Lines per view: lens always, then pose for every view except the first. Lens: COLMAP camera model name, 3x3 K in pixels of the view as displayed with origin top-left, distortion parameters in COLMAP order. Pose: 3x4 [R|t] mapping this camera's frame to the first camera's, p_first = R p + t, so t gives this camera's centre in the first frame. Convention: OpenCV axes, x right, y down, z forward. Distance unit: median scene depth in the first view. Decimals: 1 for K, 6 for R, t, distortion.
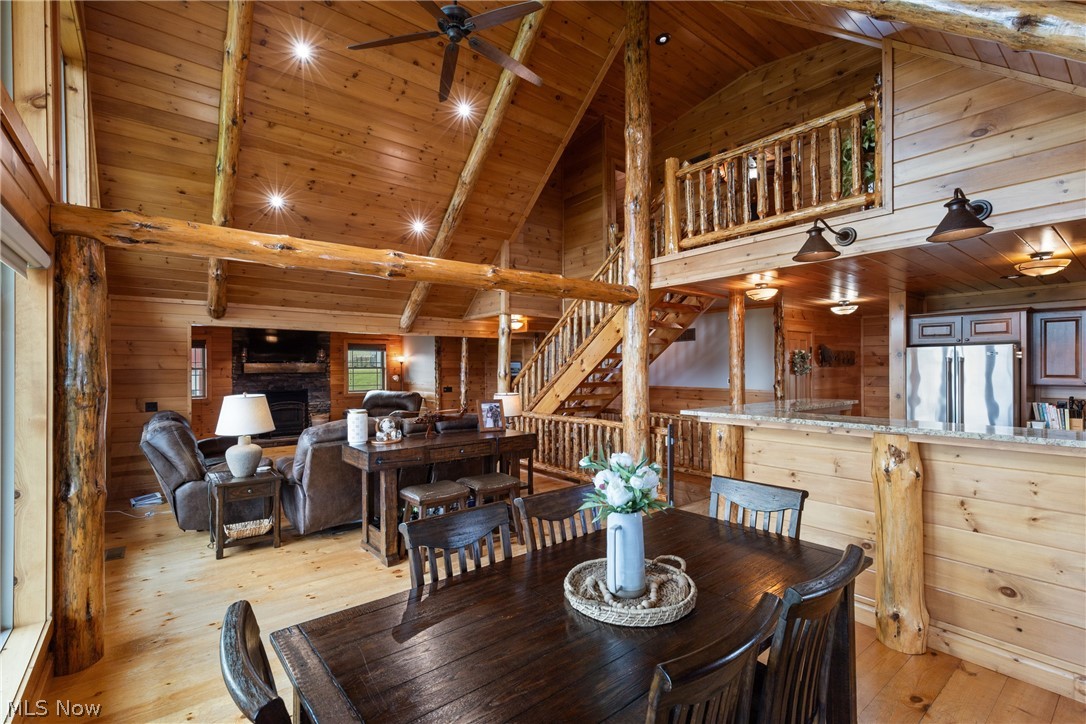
lens RADIAL K [[487.6, 0, 543.5], [0, 487.6, 363.1], [0, 0, 1]] dist [0.005791, -0.000199]
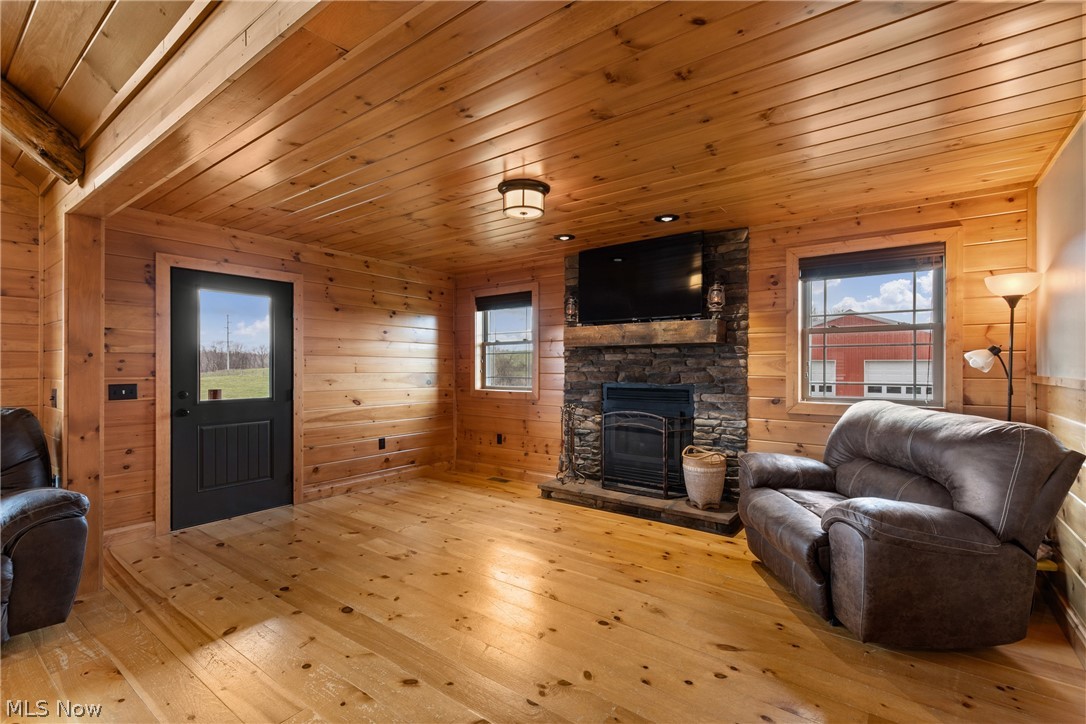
lens RADIAL K [[487.6, 0, 540.1], [0, 487.6, 367.5], [0, 0, 1]] dist [0.005791, -0.000199]
pose [[0.249587, 0.009217, -0.968309, -0.116985], [0.006700, 0.999914, 0.011244, 0.032930], [0.968329, -0.009294, 0.249503, 0.773900]]
